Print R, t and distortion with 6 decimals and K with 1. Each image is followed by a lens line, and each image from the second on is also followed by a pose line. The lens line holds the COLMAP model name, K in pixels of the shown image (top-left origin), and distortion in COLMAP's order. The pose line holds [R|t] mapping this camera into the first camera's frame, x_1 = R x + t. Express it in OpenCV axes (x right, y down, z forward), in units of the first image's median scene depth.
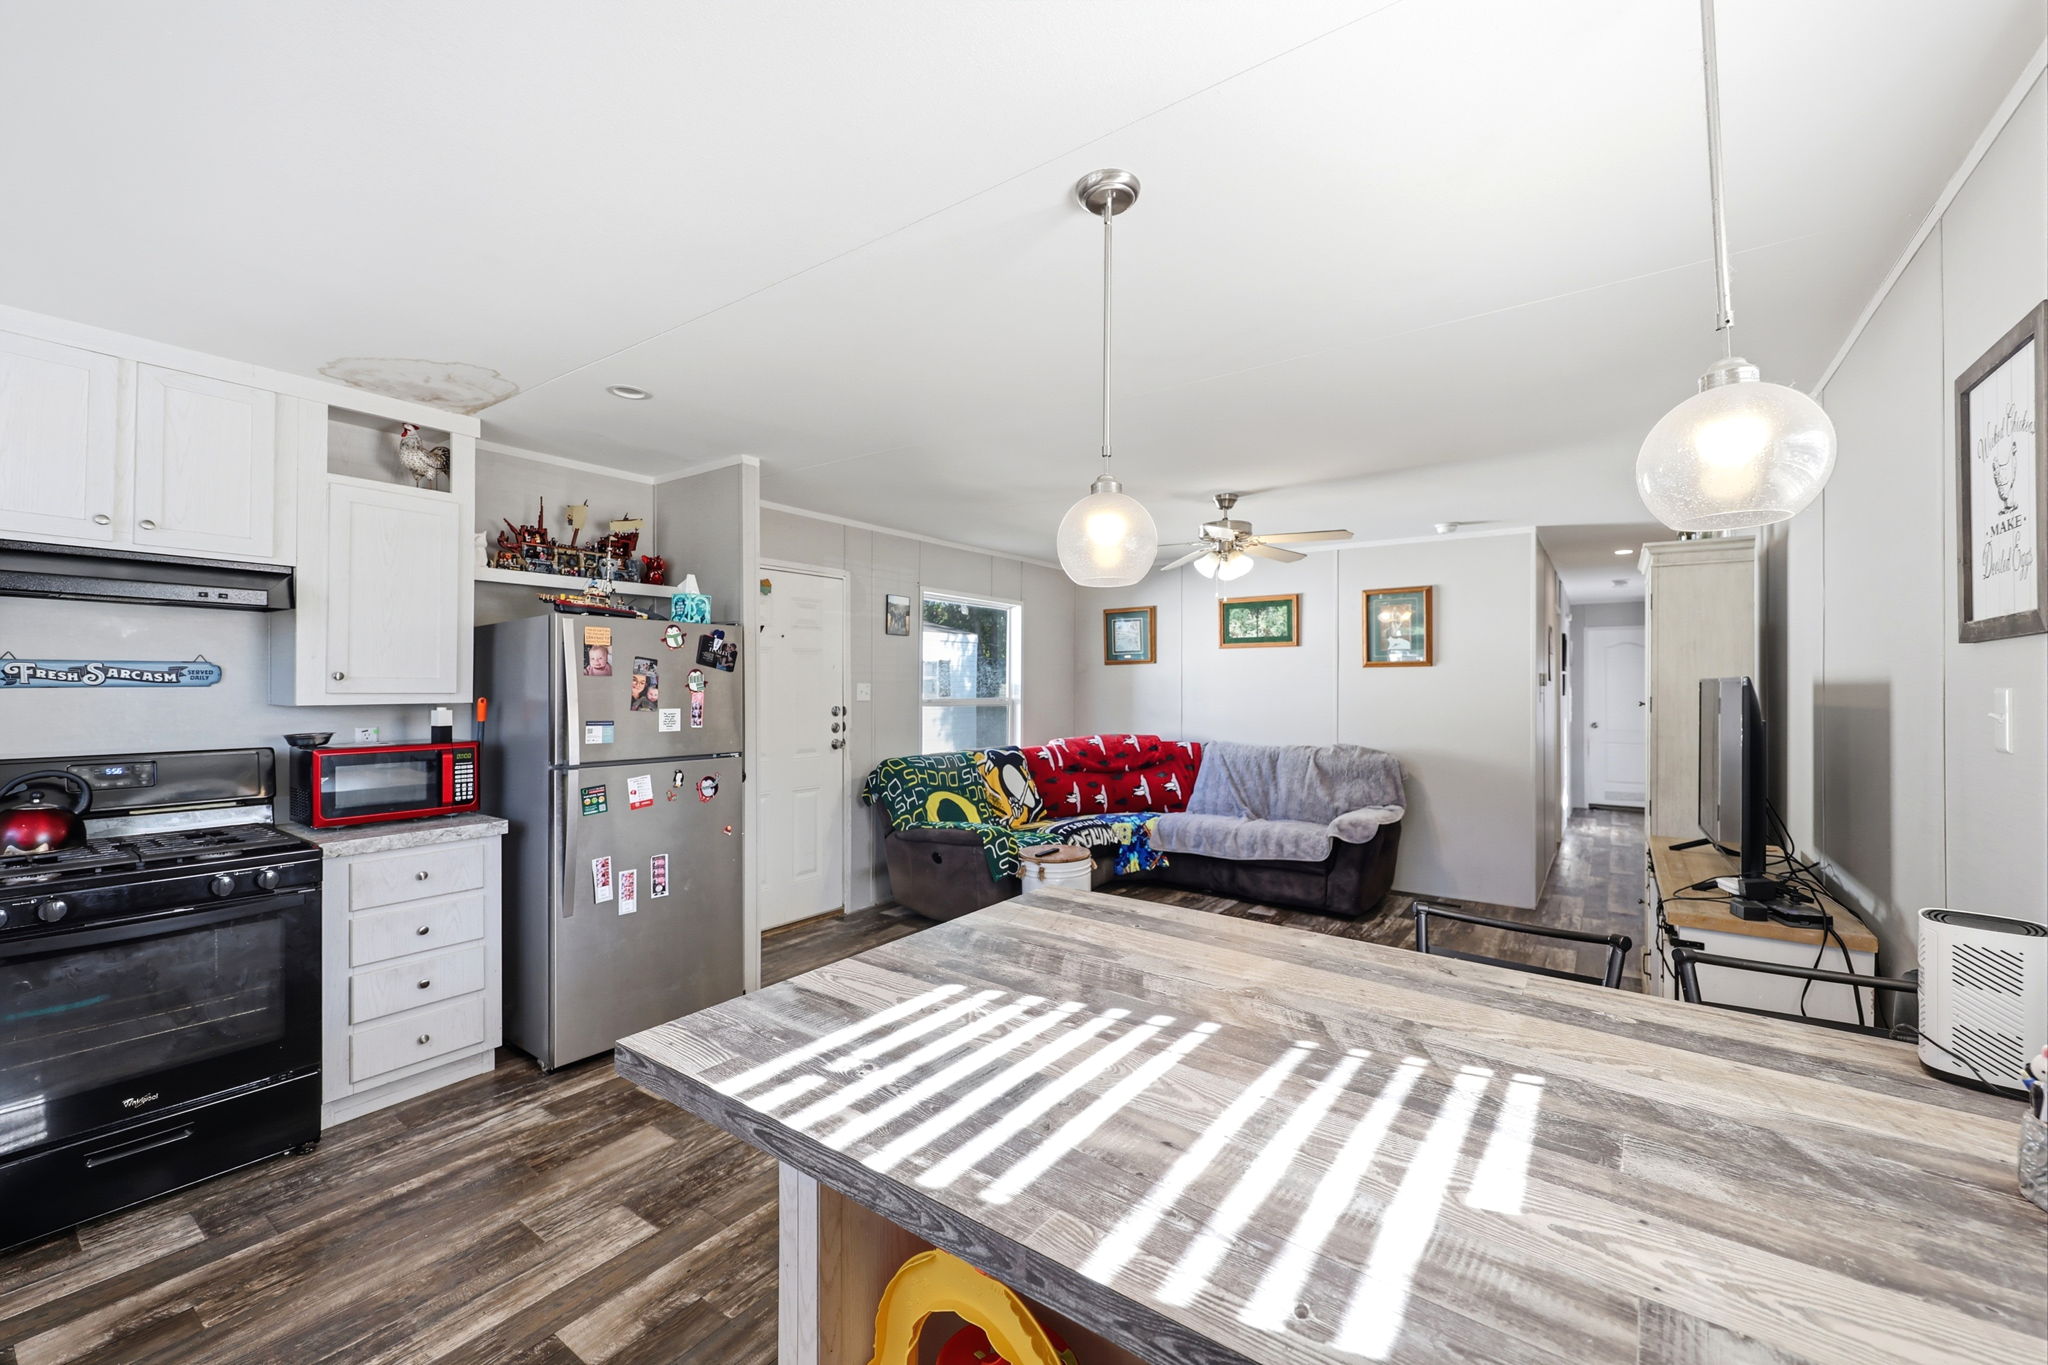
lens RADIAL K [[811.8, 0, 1027.4], [0, 811.8, 684.4], [0, 0, 1]] dist [0.000909, 0.000348]
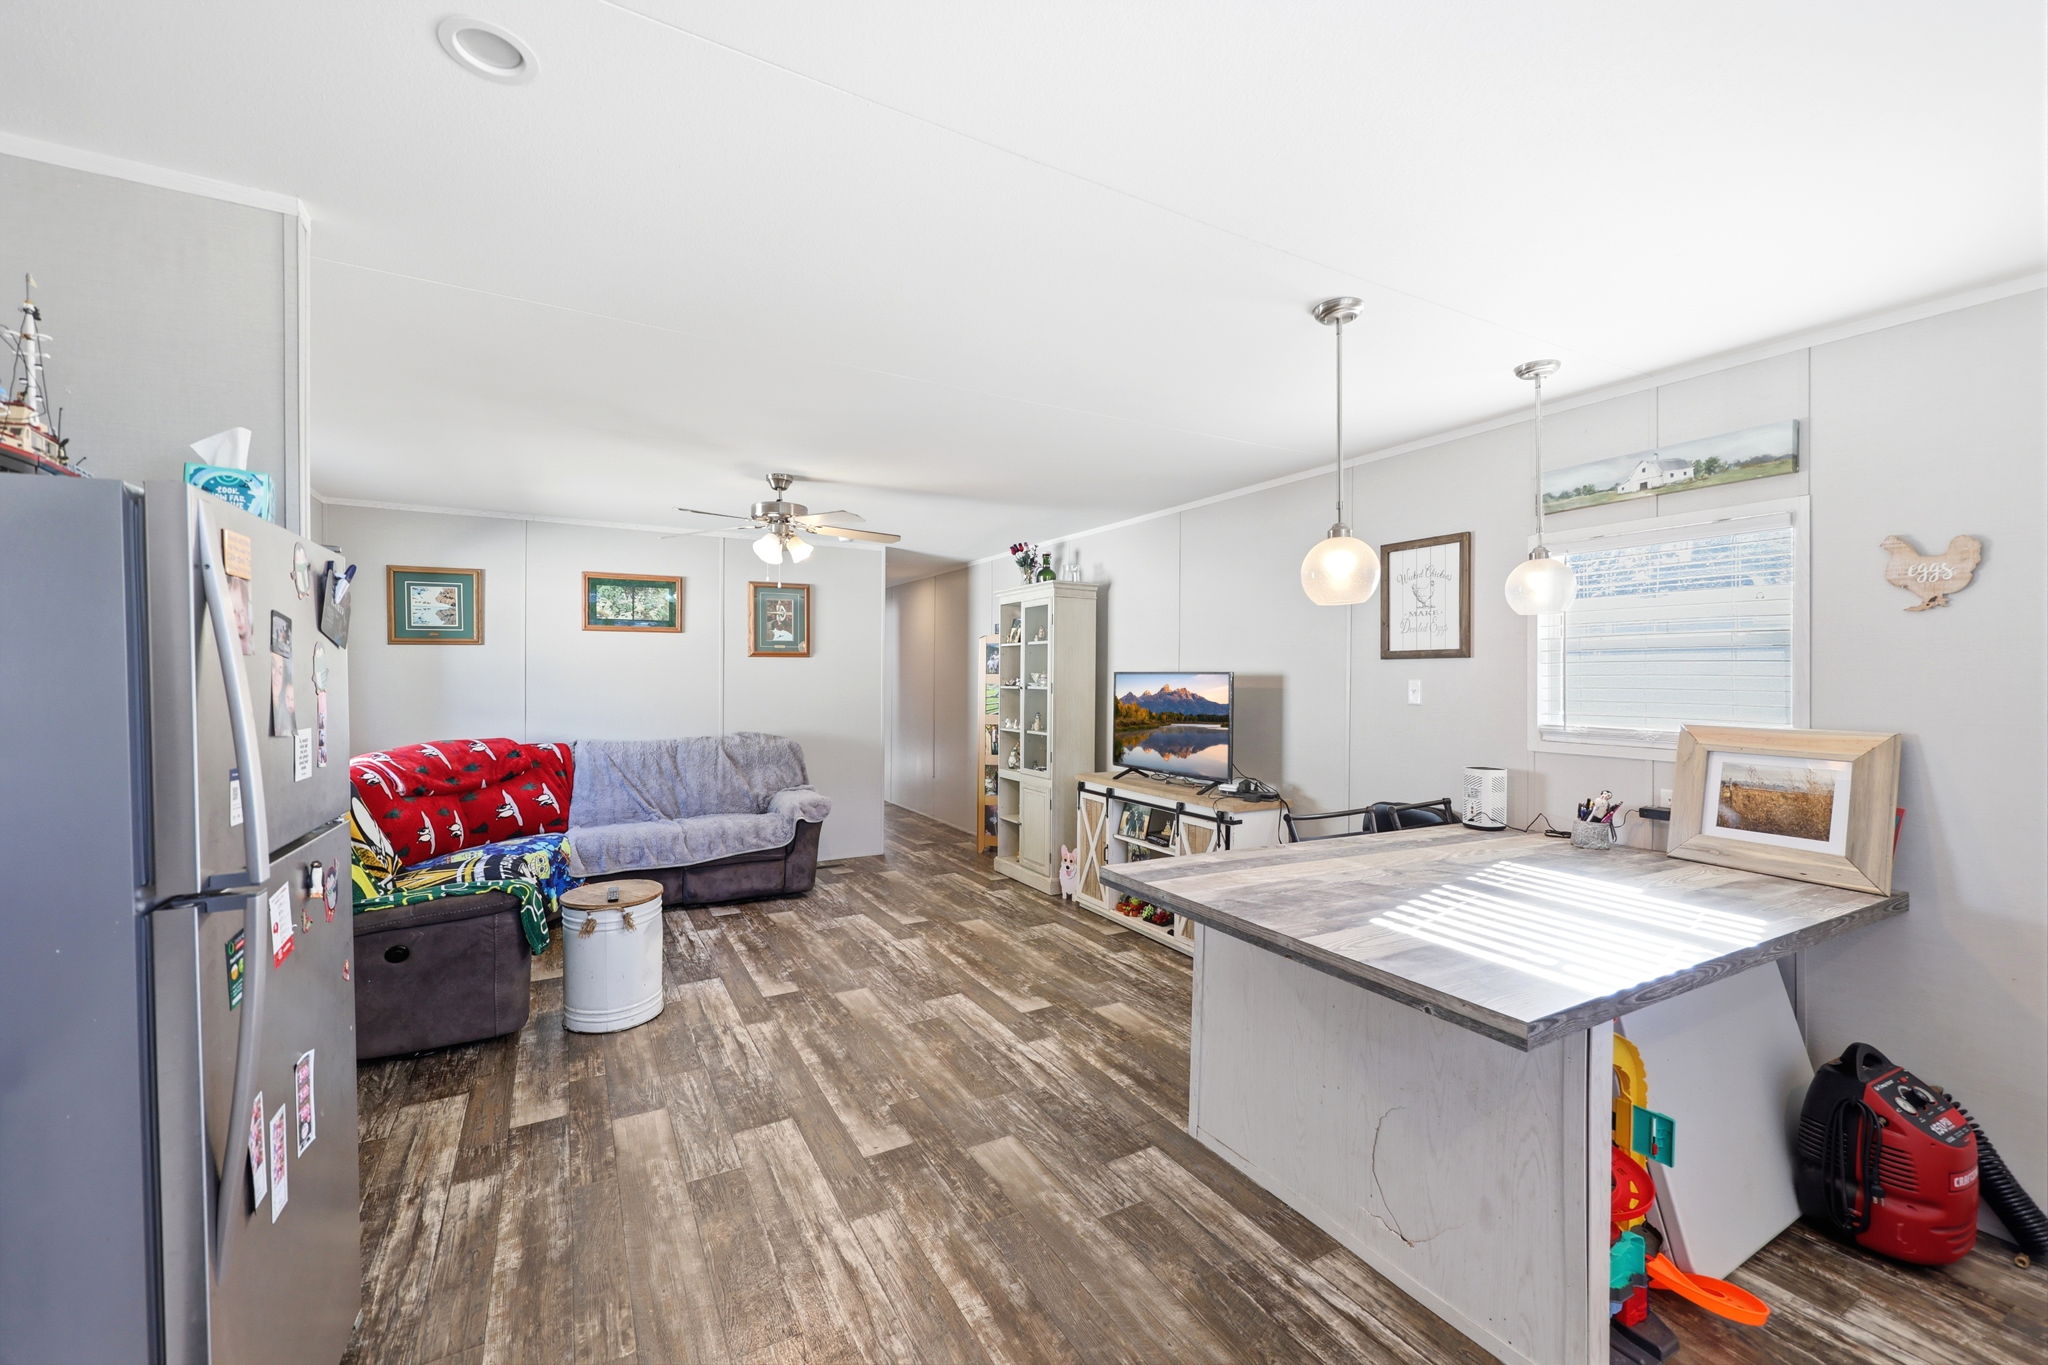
lens RADIAL K [[811.8, 0, 1027.4], [0, 811.8, 684.4], [0, 0, 1]] dist [0.000909, 0.000348]
pose [[0.420523, -0.010205, 0.907224, -0.380218], [-0.005414, 0.999891, 0.013757, -0.001763], [-0.907266, -0.010696, 0.420422, 0.253244]]
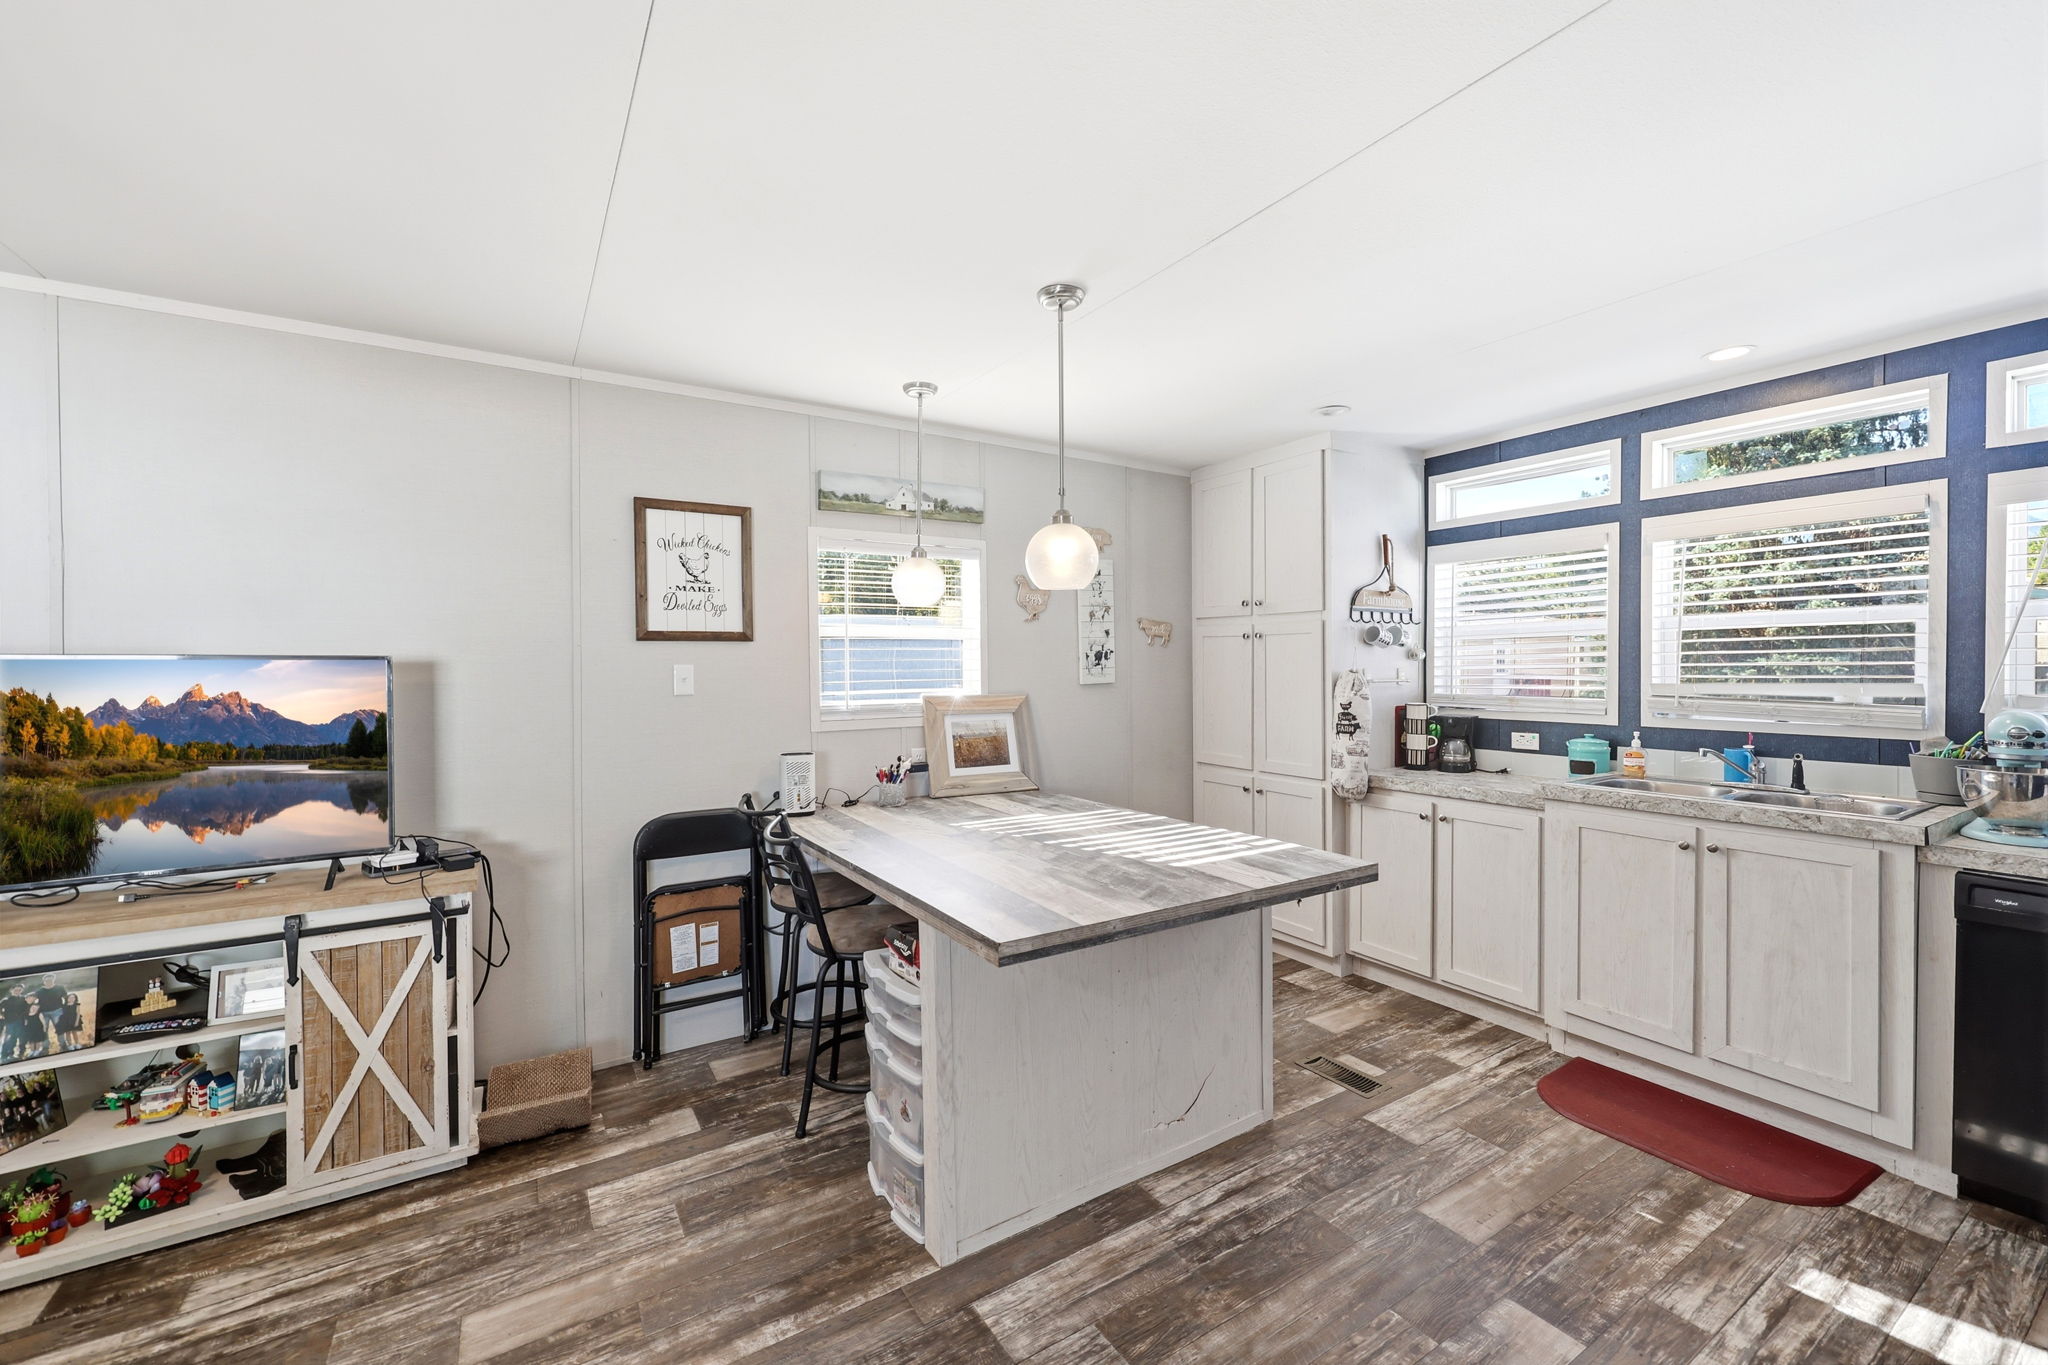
lens RADIAL K [[811.8, 0, 1027.4], [0, 811.8, 684.4], [0, 0, 1]] dist [0.000909, 0.000348]
pose [[-0.922784, -0.010941, 0.385162, -0.107819], [-0.000380, 0.999622, 0.027485, -0.000886], [-0.385317, 0.025217, -0.922440, 0.639889]]
